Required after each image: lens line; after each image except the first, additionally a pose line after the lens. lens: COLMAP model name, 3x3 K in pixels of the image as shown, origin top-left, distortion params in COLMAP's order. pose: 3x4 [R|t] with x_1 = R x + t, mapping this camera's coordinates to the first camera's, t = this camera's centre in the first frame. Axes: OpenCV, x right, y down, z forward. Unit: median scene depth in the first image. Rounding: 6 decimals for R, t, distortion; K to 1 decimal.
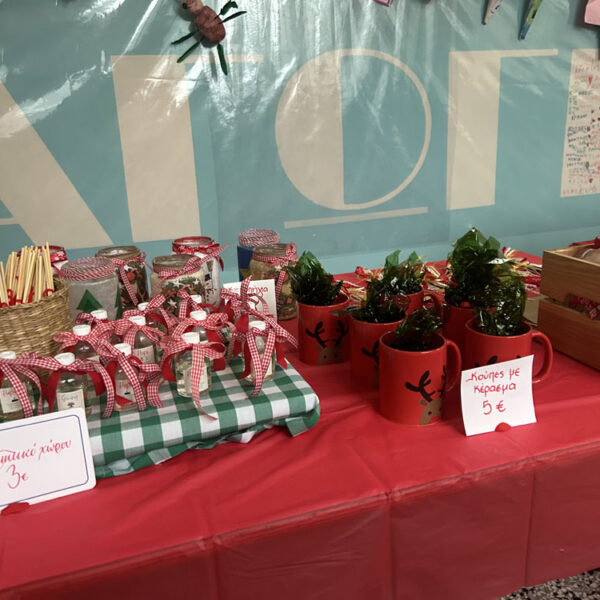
lens RADIAL K [[589.5, 0, 300.0], [0, 589.5, 300.0], [0, 0, 1]] dist [0.099767, -0.226429]
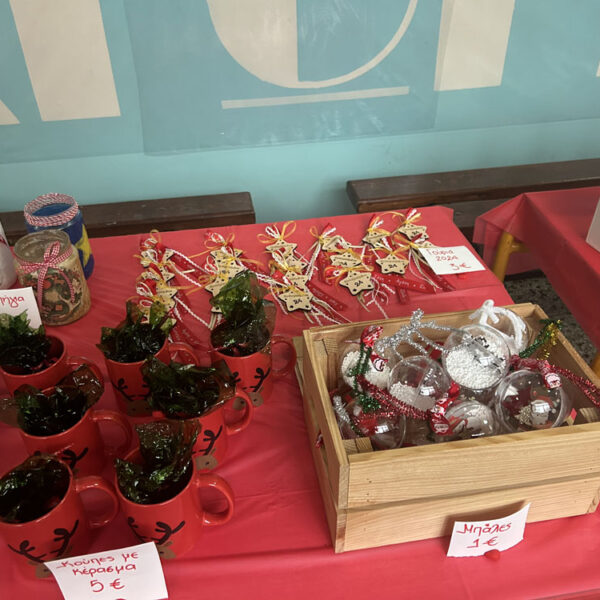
lens RADIAL K [[589.5, 0, 300.0], [0, 589.5, 300.0], [0, 0, 1]] dist [0.099767, -0.226429]
pose [[0.986462, 0.117948, -0.113936, 0.213387], [-0.072427, 0.936687, 0.342594, -0.166189], [0.147131, -0.329704, 0.932549, 0.131766]]
